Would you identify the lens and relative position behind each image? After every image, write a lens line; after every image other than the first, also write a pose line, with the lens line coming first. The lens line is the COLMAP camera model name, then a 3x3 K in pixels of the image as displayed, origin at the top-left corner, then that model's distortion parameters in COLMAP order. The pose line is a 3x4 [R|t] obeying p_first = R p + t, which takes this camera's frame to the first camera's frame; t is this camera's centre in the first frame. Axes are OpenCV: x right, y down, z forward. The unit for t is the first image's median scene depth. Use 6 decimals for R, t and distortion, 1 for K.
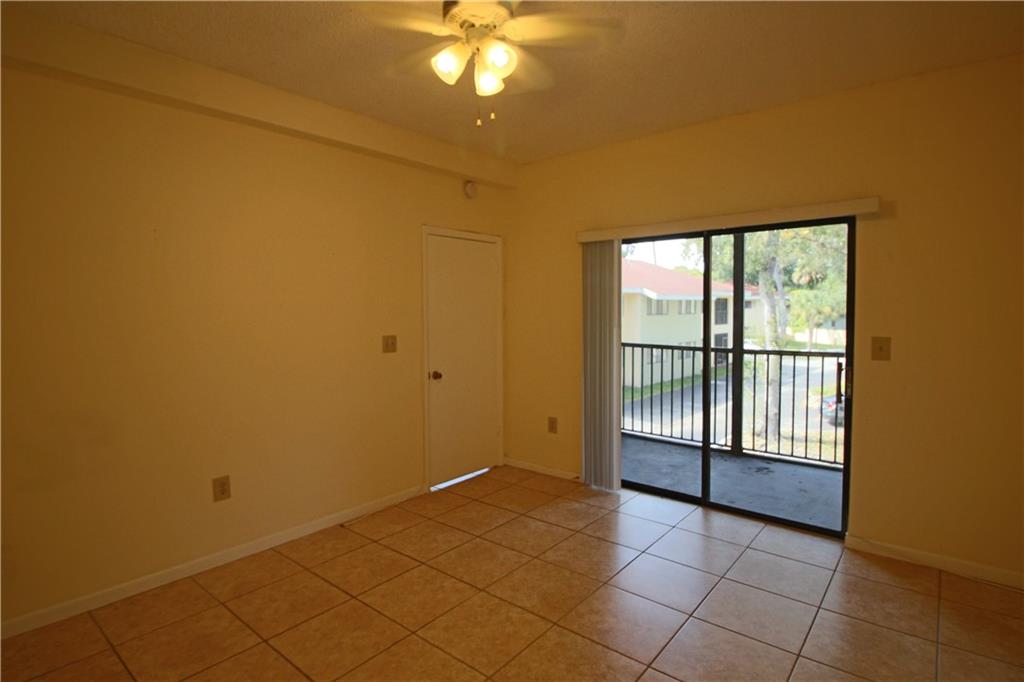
lens RADIAL K [[522.9, 0, 510.9], [0, 522.9, 340.5], [0, 0, 1]] dist [-0.013644, -0.003039]
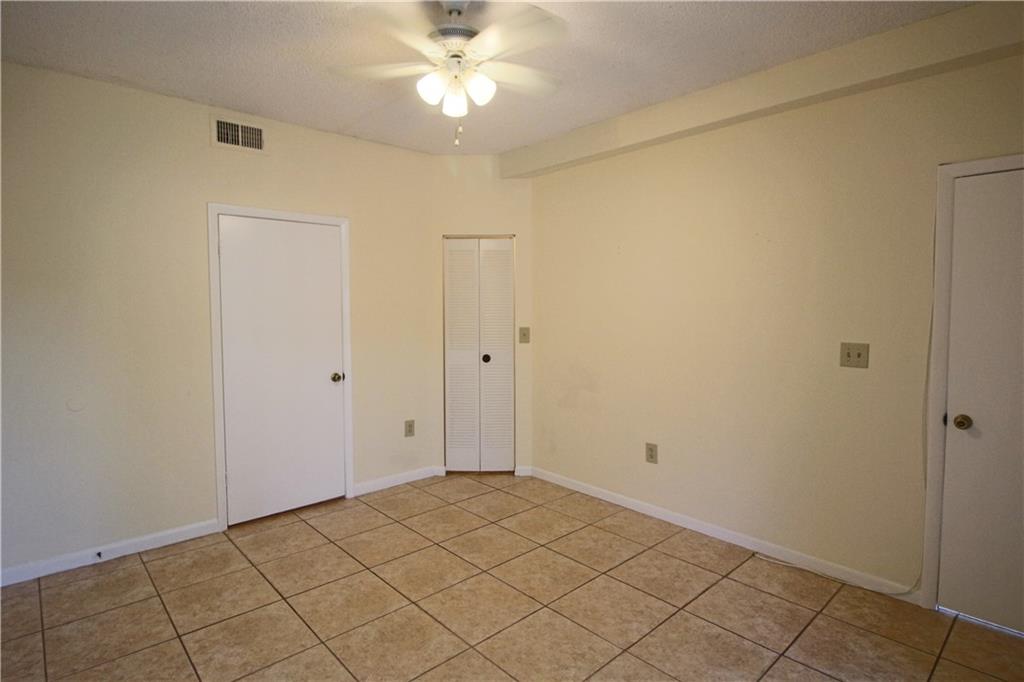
lens RADIAL K [[522.9, 0, 505.0], [0, 522.9, 336.8], [0, 0, 1]] dist [-0.013644, -0.003039]
pose [[-0.130437, 0.064236, -0.989374, 0.690628], [-0.063784, 0.995288, 0.073029, -0.052302], [0.989403, 0.072631, -0.125725, 0.820447]]
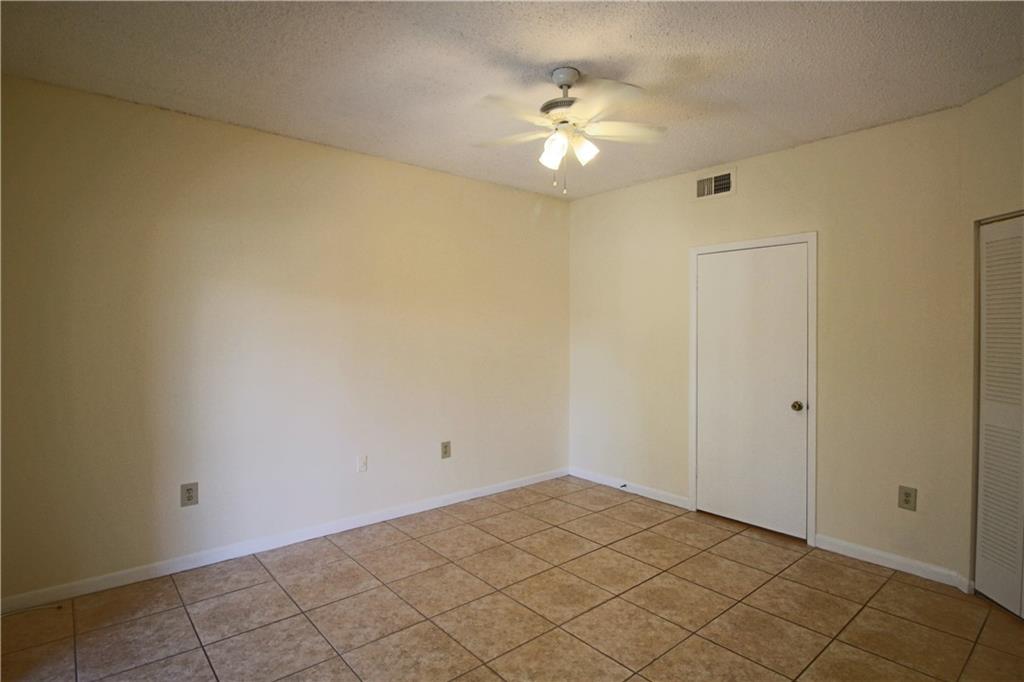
lens RADIAL K [[522.9, 0, 506.9], [0, 522.9, 336.9], [0, 0, 1]] dist [-0.013644, -0.003039]
pose [[-0.986028, -0.002708, 0.166560, -0.108227], [0.010772, 0.996738, 0.079978, -0.092814], [-0.166234, 0.080654, -0.982782, 1.556381]]
